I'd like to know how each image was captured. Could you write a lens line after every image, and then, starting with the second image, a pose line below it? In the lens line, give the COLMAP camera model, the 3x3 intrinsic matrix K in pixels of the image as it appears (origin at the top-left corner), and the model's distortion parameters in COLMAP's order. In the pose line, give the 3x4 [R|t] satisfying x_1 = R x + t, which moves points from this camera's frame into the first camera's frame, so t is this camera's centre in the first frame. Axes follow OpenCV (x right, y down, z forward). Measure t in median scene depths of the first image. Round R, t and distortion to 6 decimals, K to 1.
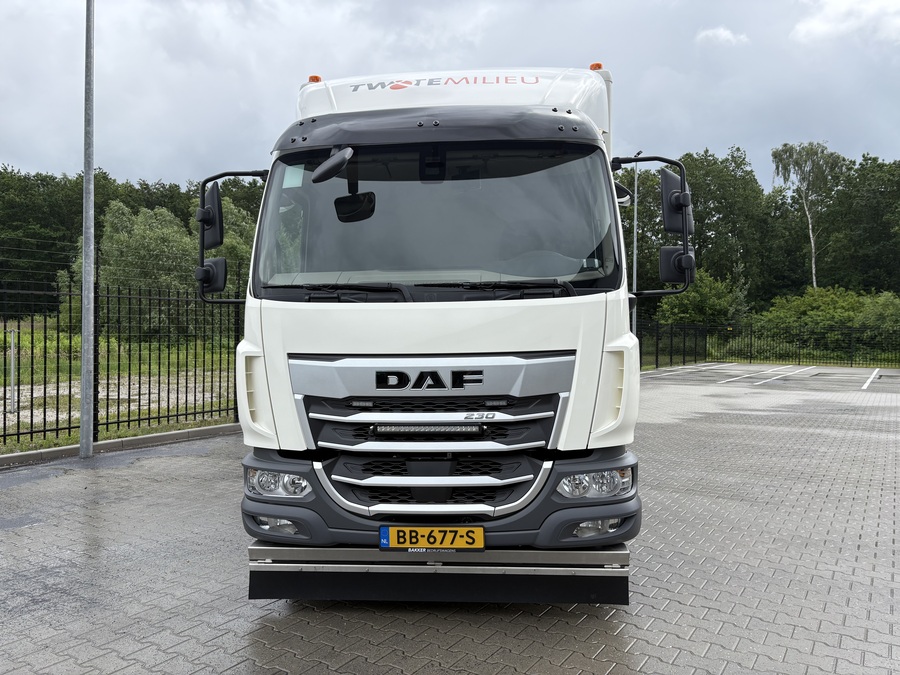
lens RADIAL K [[678.7, 0, 483.9], [0, 678.7, 339.0], [0, 0, 1]] dist [0.123478, -0.249586]
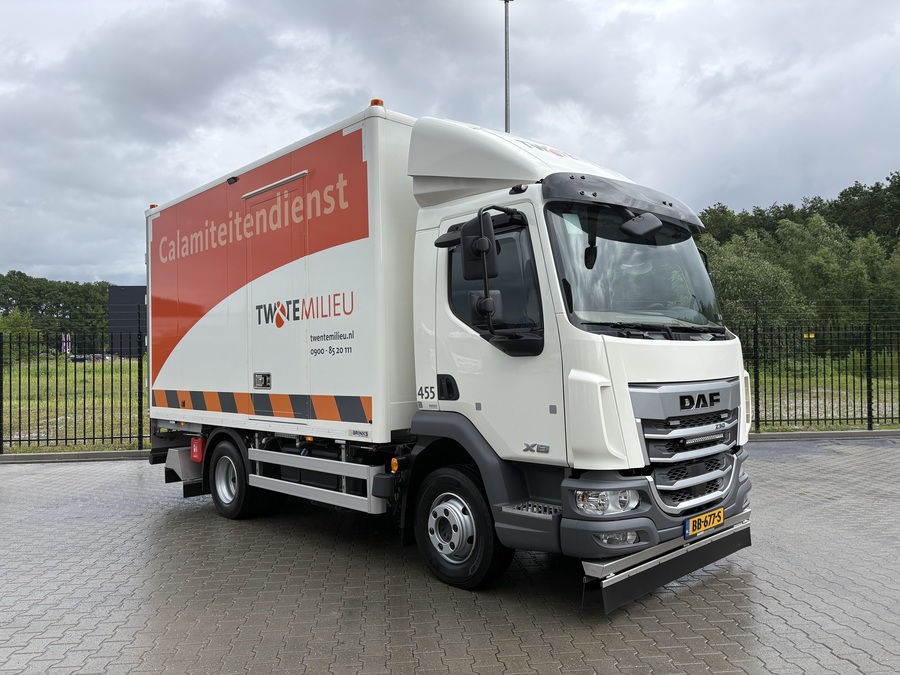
lens RADIAL K [[716.6, 0, 422.6], [0, 716.6, 342.3], [0, 0, 1]] dist [0.038676, -0.080433]
pose [[0.649078, 0.026887, 0.760247, -1.471332], [0.005811, 0.999171, -0.040298, 0.000529], [-0.760700, 0.030574, 0.648383, 0.508536]]
